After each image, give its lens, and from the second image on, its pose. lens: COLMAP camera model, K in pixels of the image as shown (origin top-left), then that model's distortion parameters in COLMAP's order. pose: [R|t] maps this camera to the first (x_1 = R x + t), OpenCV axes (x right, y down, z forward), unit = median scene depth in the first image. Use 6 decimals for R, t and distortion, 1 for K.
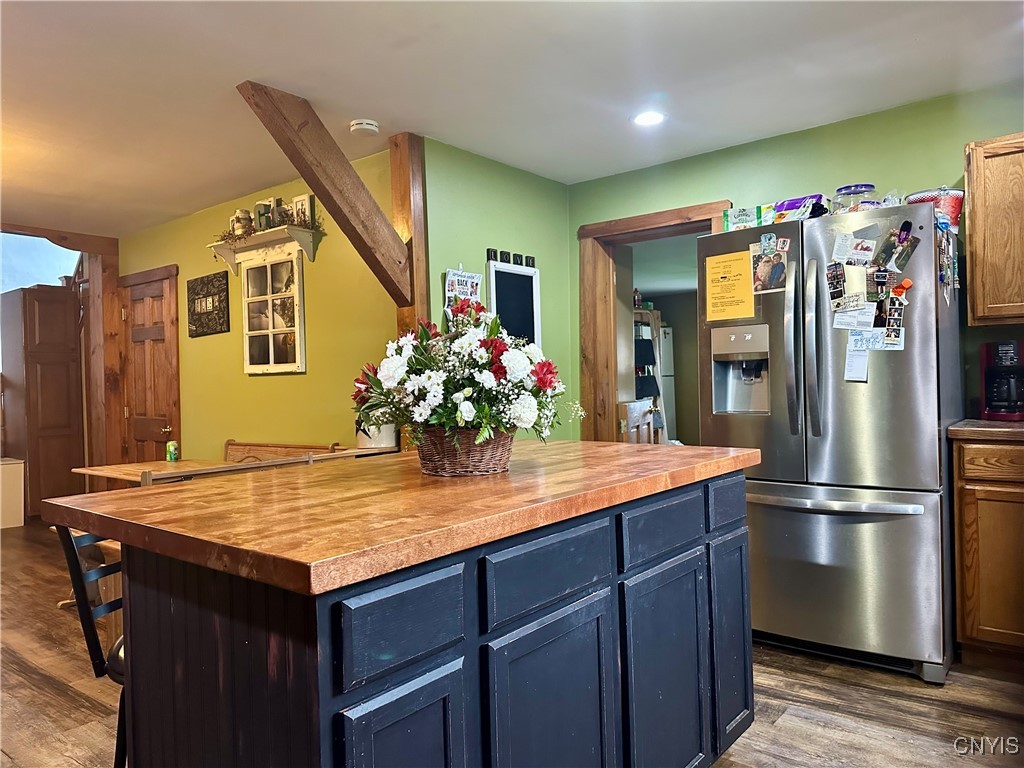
lens RADIAL K [[718.0, 0, 512.8], [0, 718.0, 381.7], [0, 0, 1]] dist [0.042824, -0.053109]
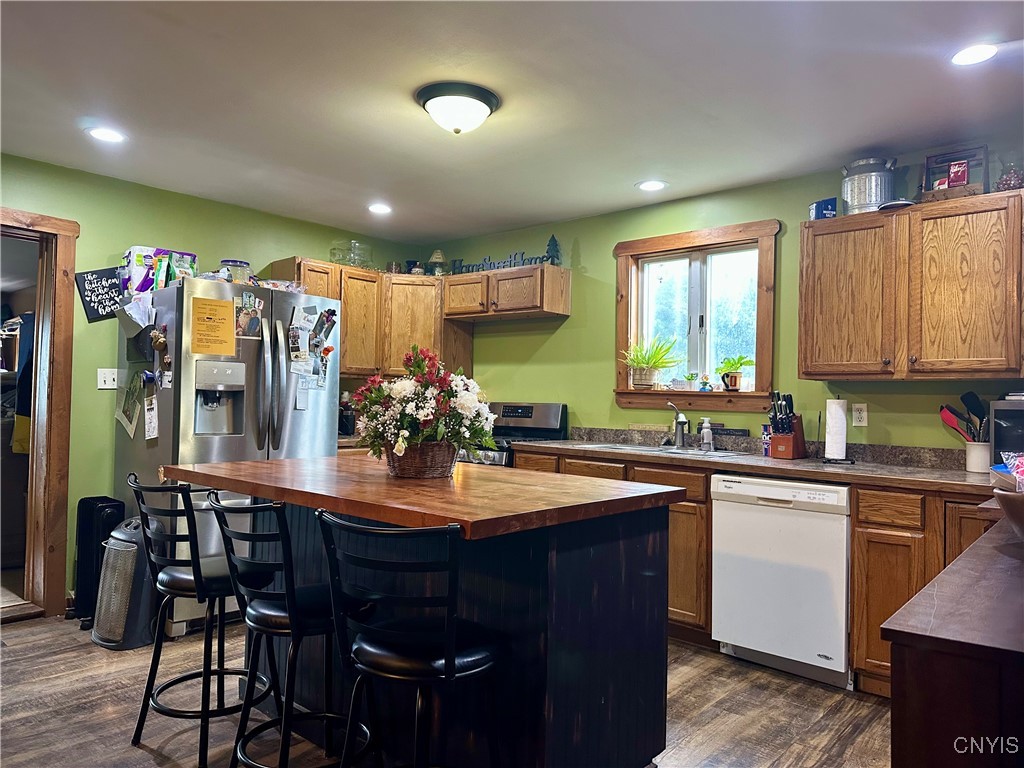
lens RADIAL K [[718.0, 0, 509.8], [0, 718.0, 386.0], [0, 0, 1]] dist [0.042824, -0.053109]
pose [[0.077526, 0.055463, 0.995446, -0.861037], [-0.024137, 0.998263, -0.053740, 0.016209], [-0.996698, -0.019861, 0.078730, 0.439094]]
